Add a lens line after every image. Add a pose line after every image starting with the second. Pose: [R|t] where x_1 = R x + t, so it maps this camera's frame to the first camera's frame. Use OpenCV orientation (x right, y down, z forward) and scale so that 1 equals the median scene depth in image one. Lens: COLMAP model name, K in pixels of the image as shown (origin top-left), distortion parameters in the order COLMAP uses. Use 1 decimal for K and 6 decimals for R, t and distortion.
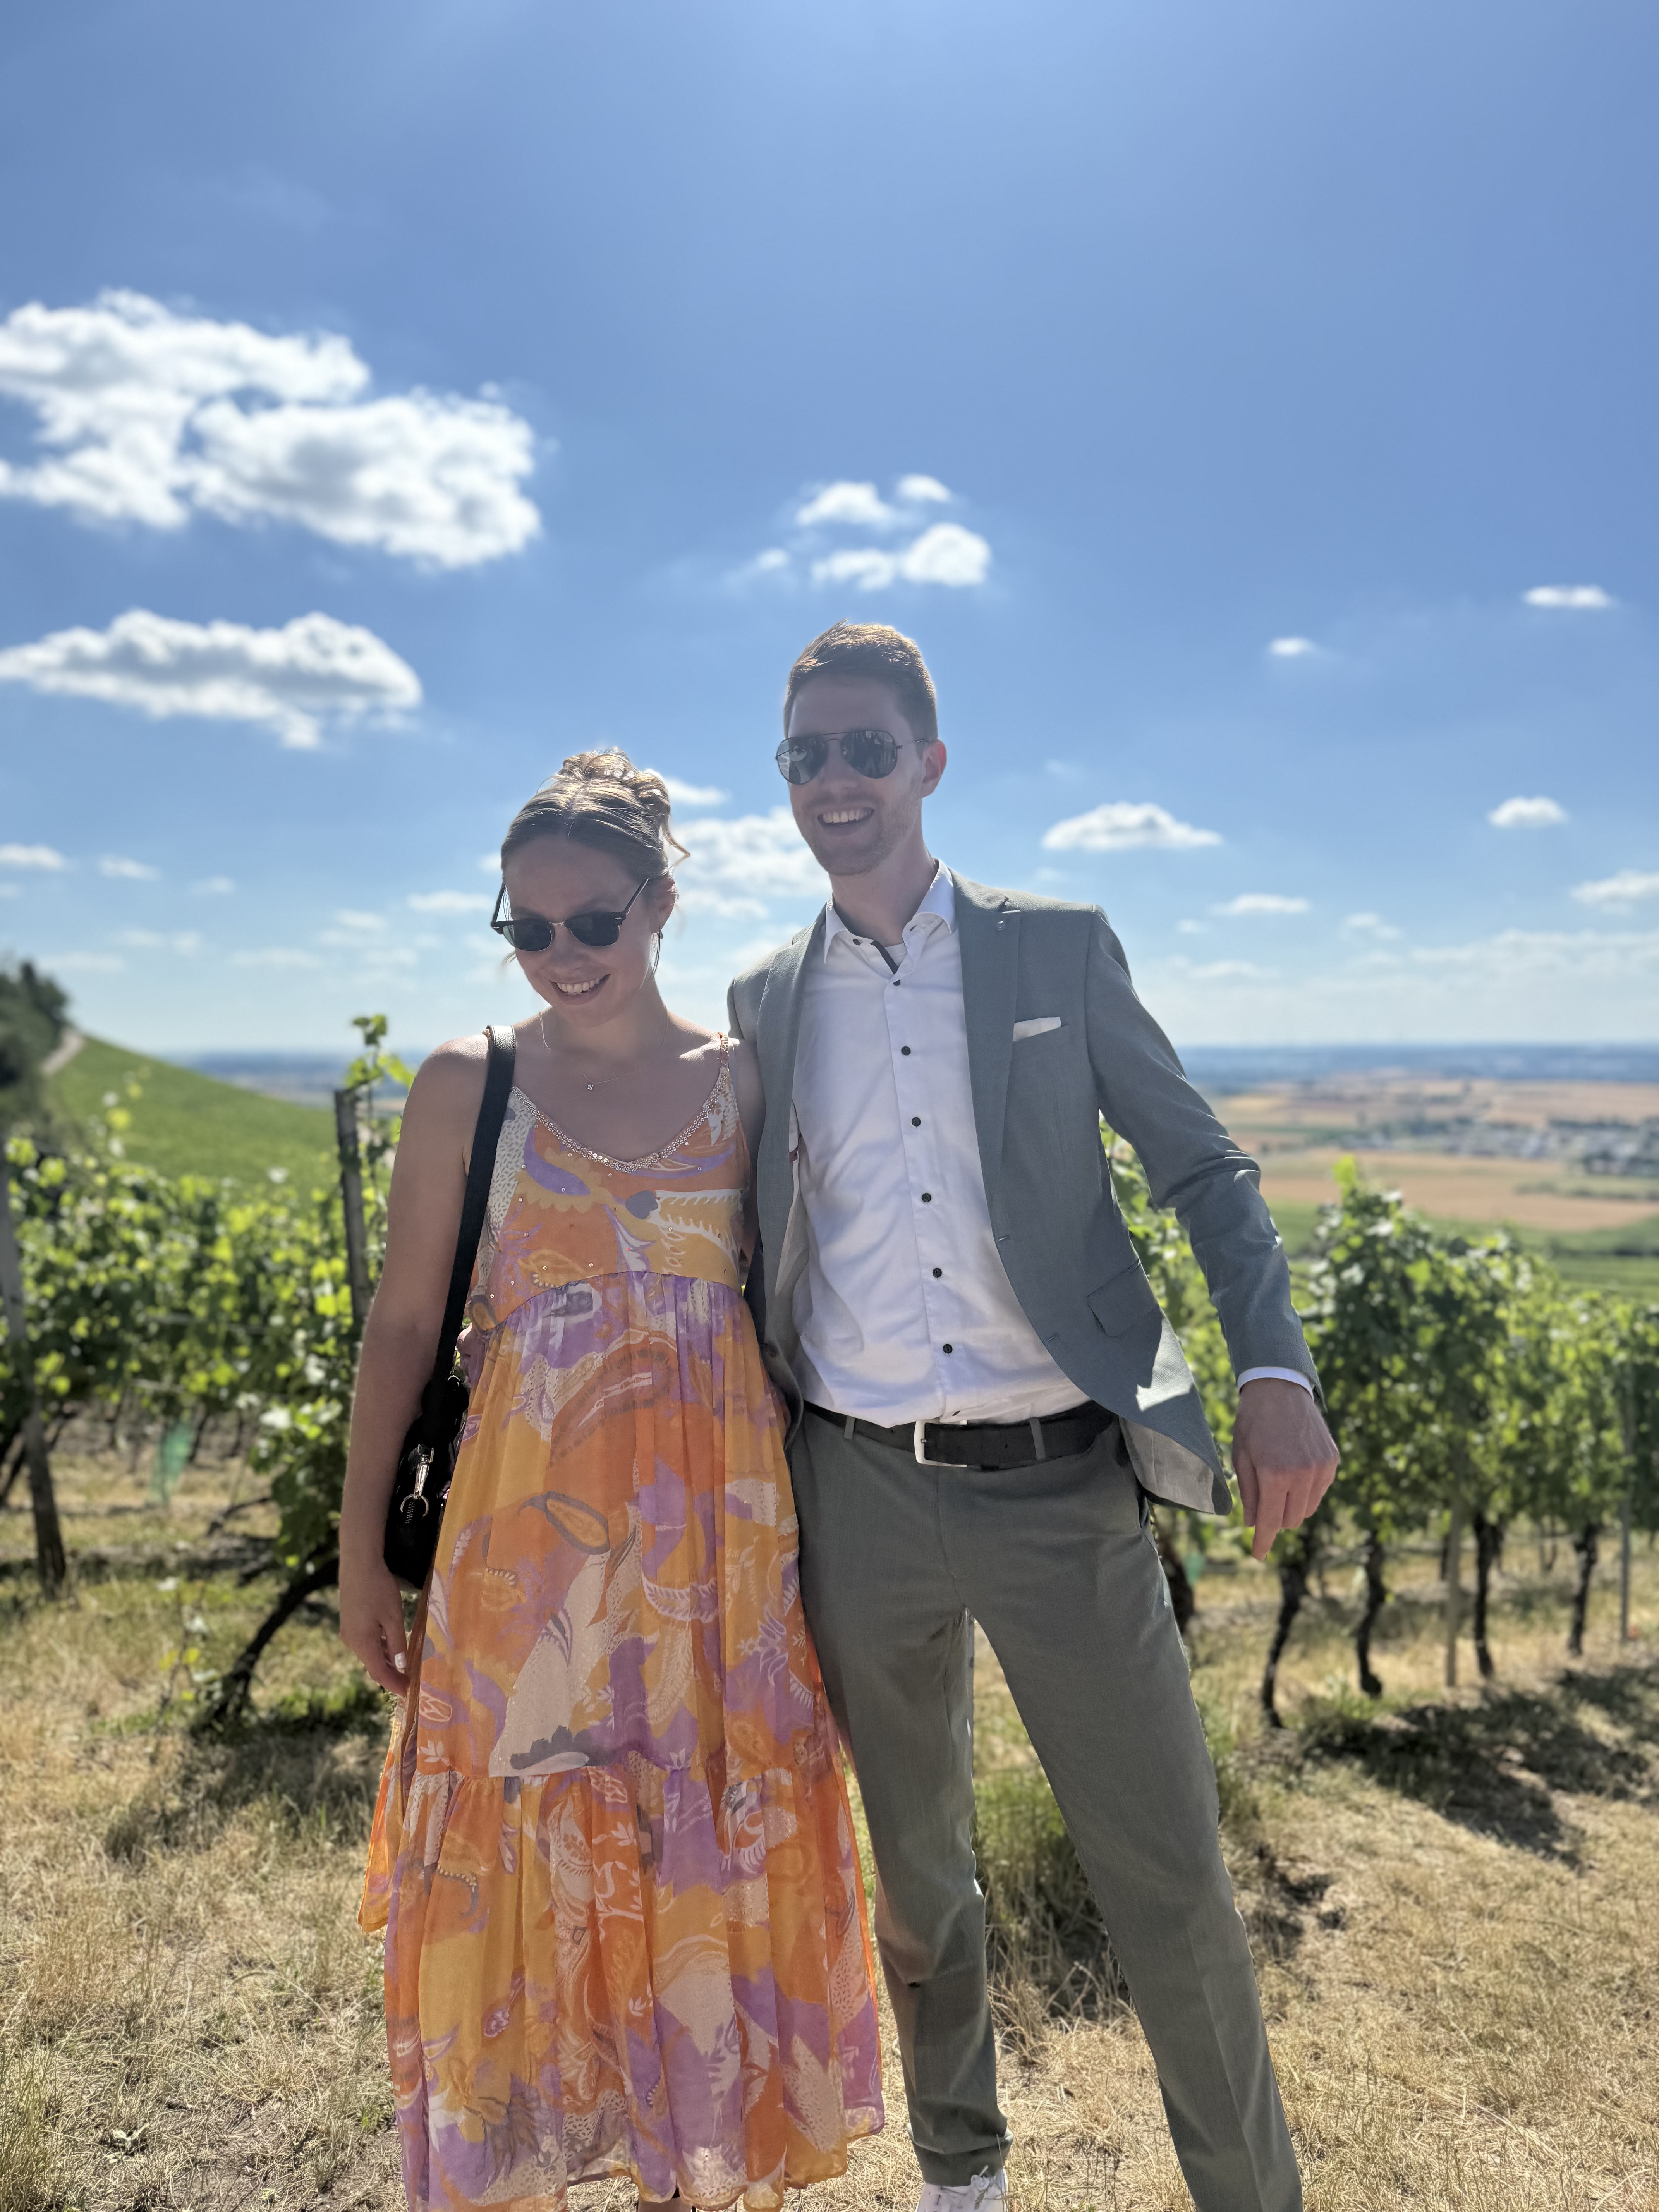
lens RADIAL K [[1597.2, 0, 804.1], [0, 1597.2, 1106.1], [0, 0, 1]] dist [0.040662, -0.051871]
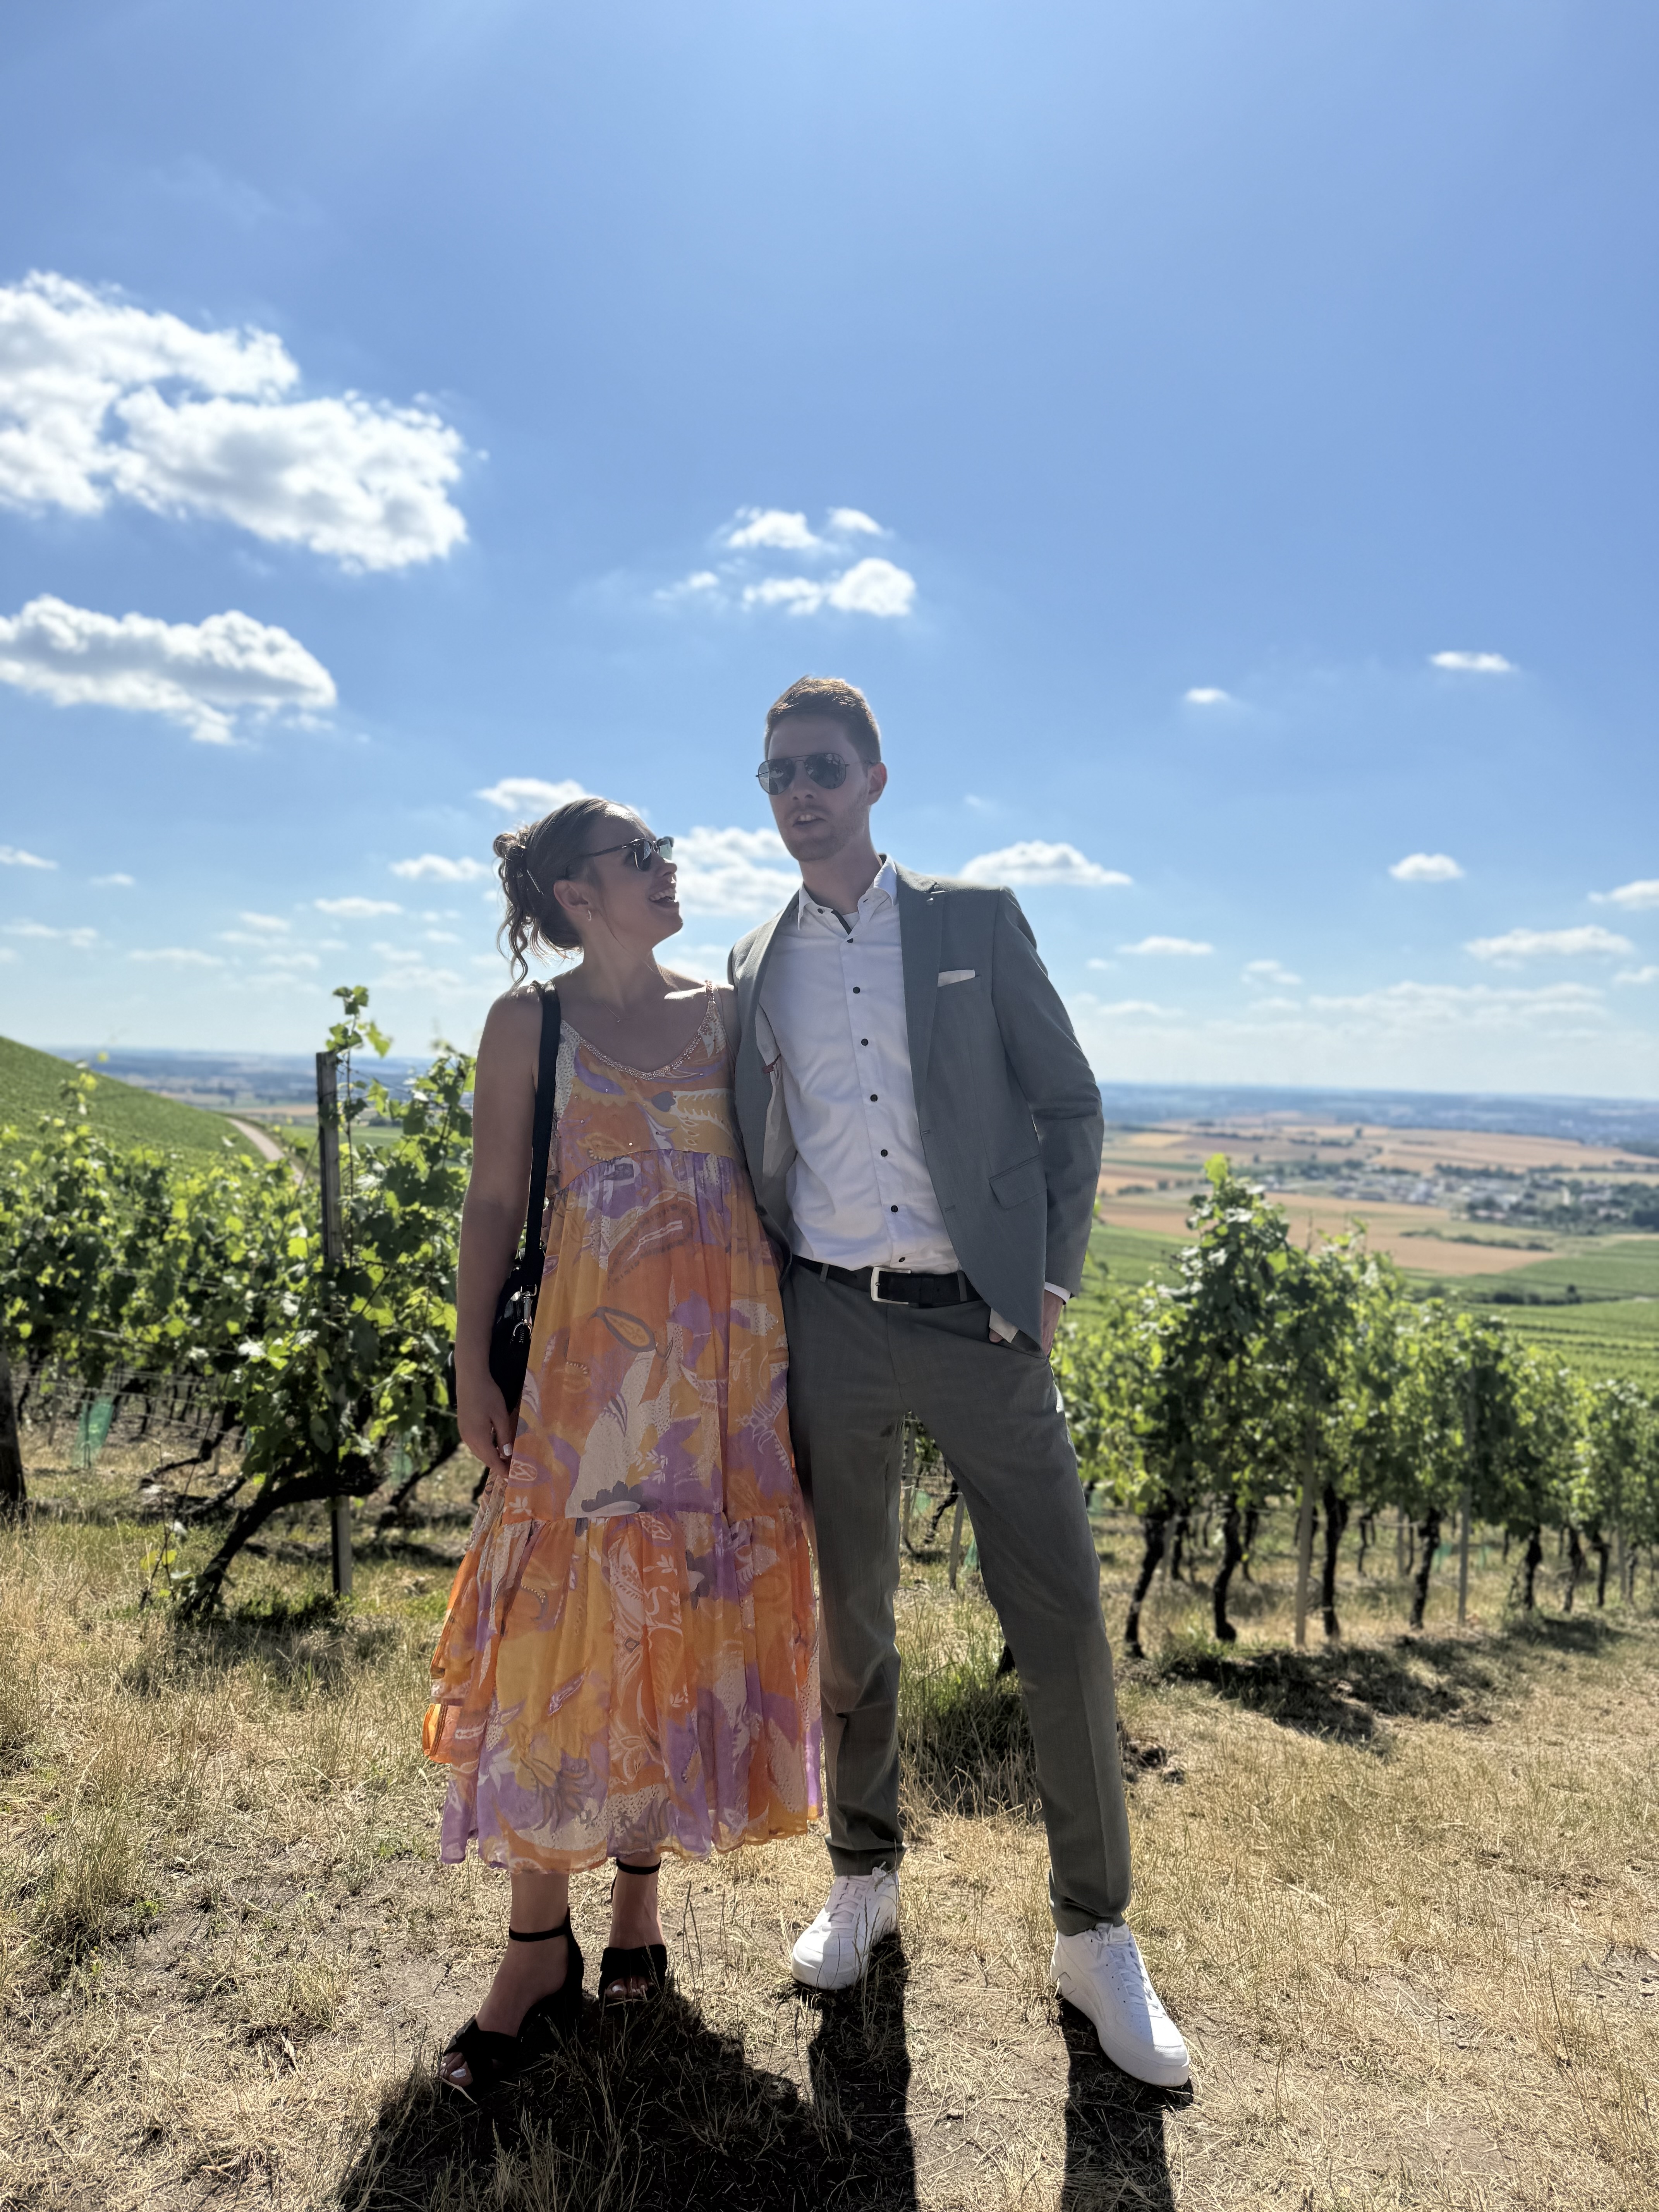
lens RADIAL K [[1630.0, 0, 796.7], [0, 1630.0, 1104.0], [0, 0, 1]] dist [0.058657, -0.066418]
pose [[0.997697, 0.038428, 0.055886, -0.018268], [-0.037299, 0.999081, -0.021116, 0.027125], [-0.056646, 0.018983, 0.998214, -0.110851]]
